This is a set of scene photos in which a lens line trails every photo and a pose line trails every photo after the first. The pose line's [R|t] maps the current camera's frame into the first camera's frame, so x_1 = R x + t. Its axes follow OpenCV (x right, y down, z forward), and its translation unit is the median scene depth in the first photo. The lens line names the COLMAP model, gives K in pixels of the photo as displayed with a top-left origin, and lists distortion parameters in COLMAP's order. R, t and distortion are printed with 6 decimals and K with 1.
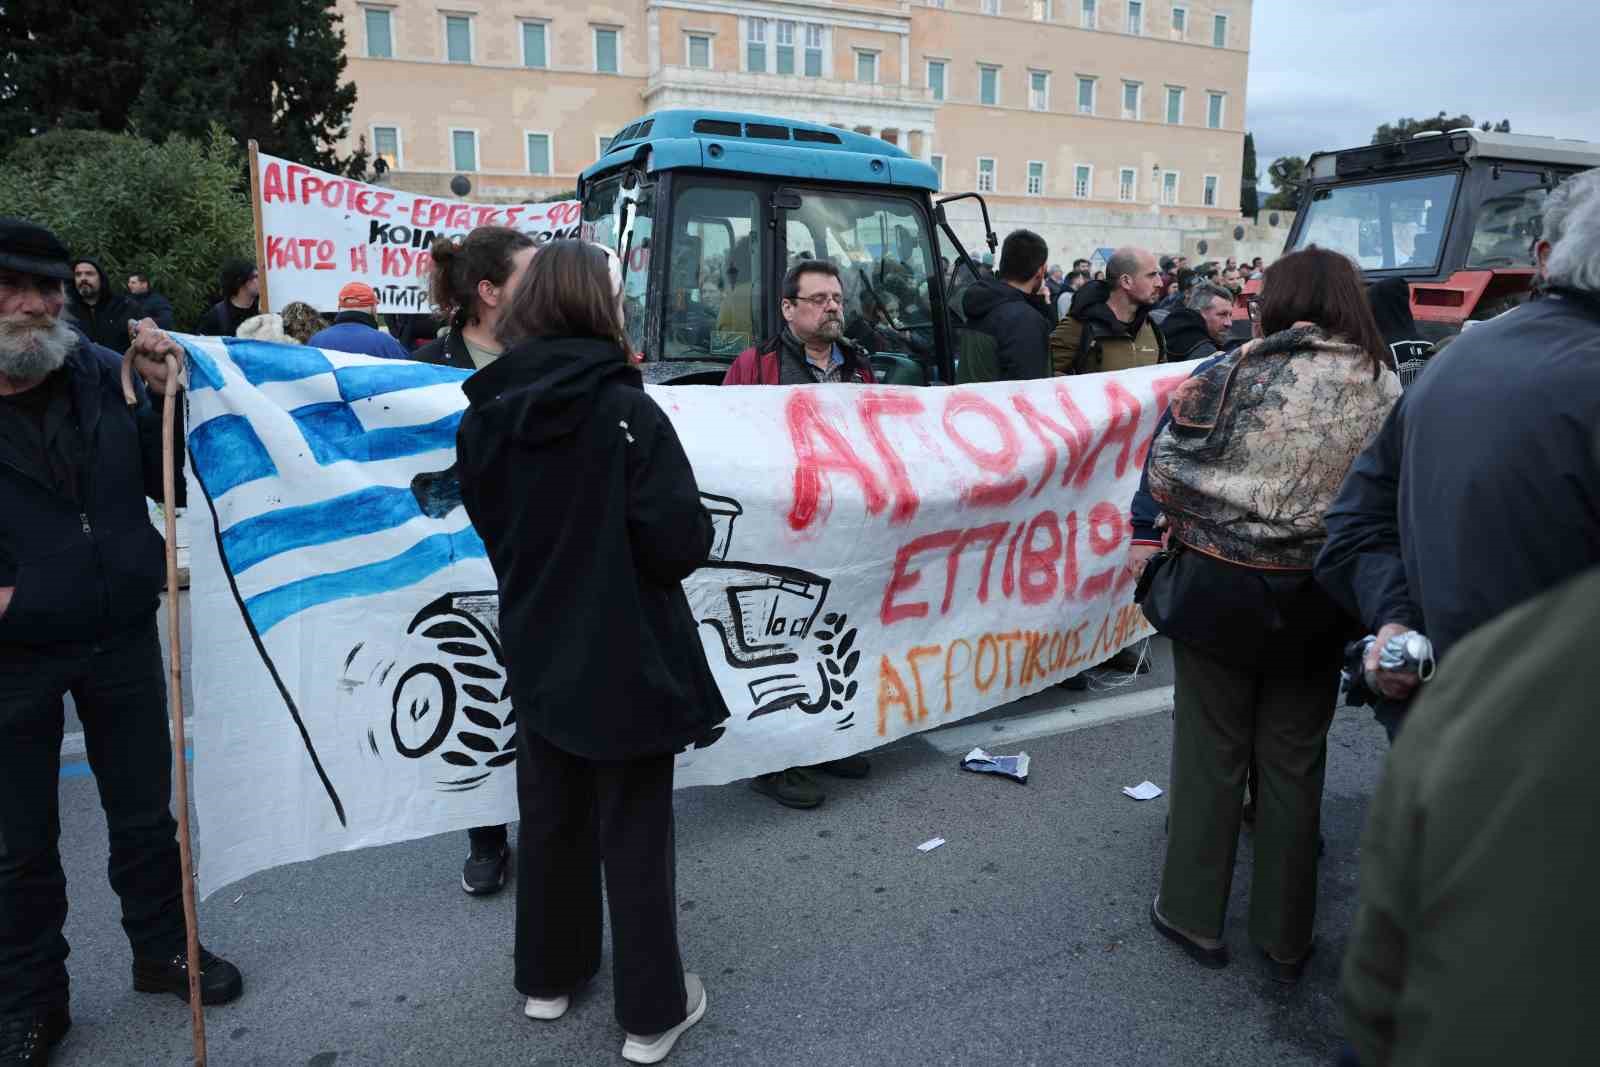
lens RADIAL K [[1107.0, 0, 800.0], [0, 1107.0, 533.5], [0, 0, 1]] dist [-0.103609, 0.090023]
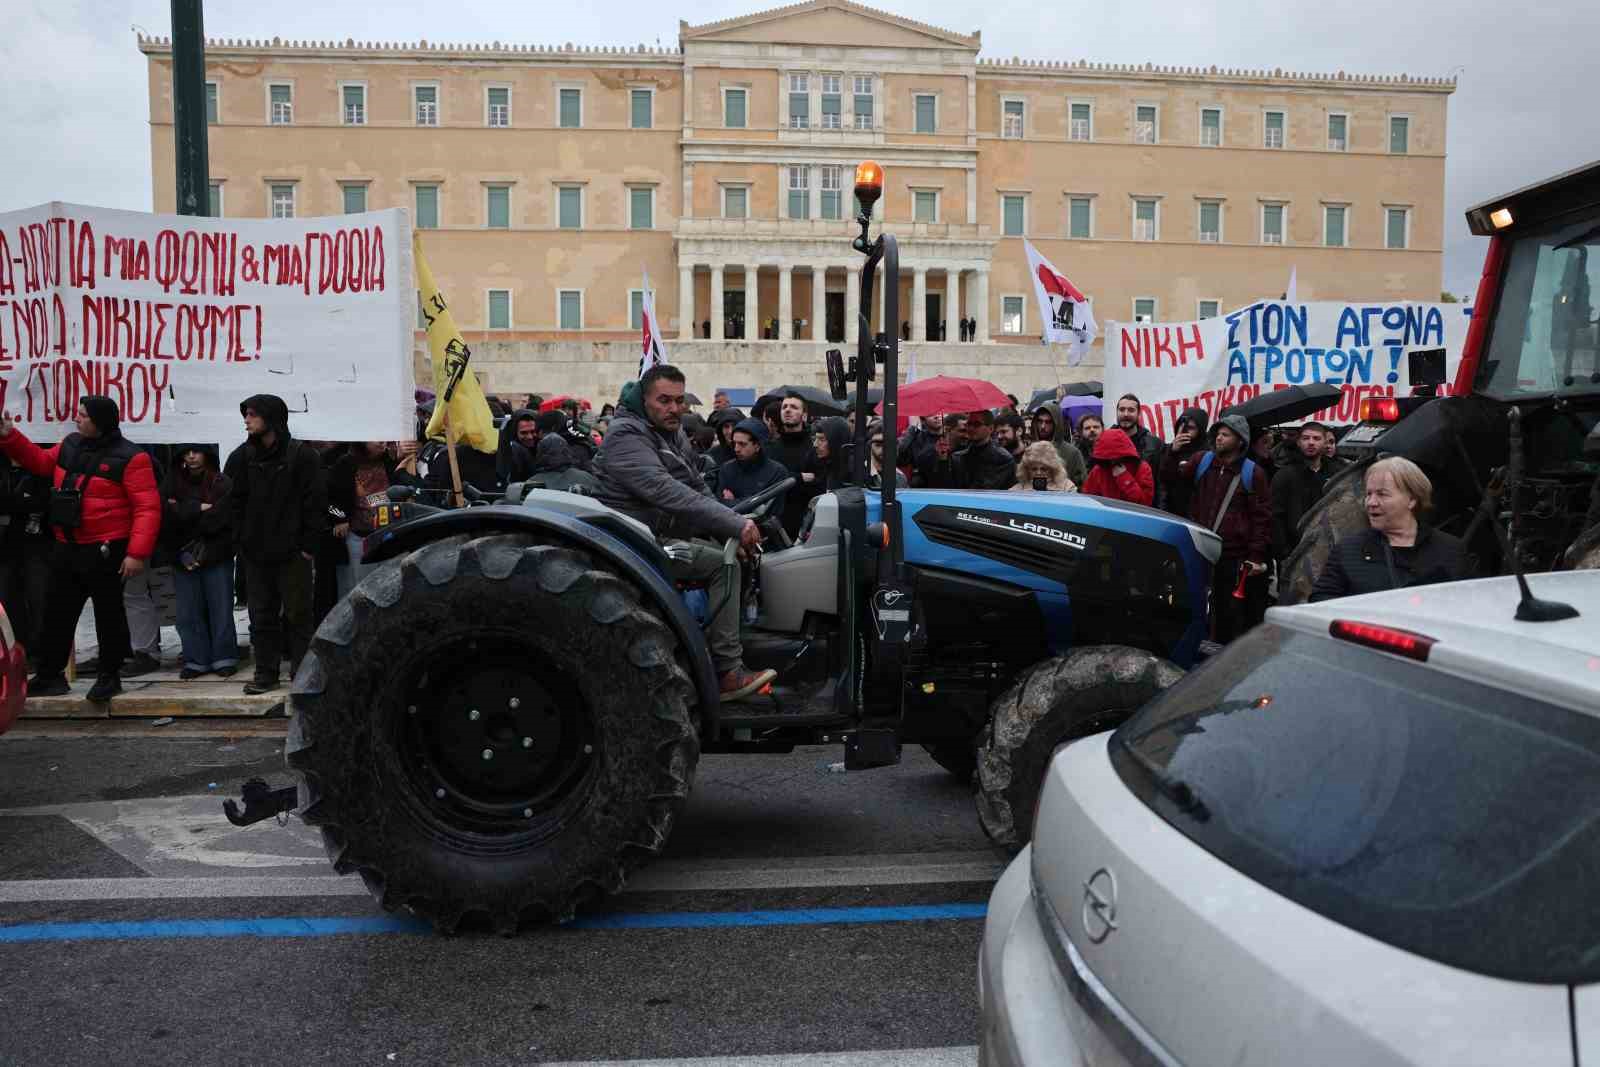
lens RADIAL K [[1107.0, 0, 800.0], [0, 1107.0, 533.5], [0, 0, 1]] dist [-0.103609, 0.090023]
pose [[0.935862, 0.030769, -0.351021, 0.319860], [-0.078326, 0.989423, -0.122097, -0.029919], [0.343551, 0.141760, 0.928373, 0.140513]]
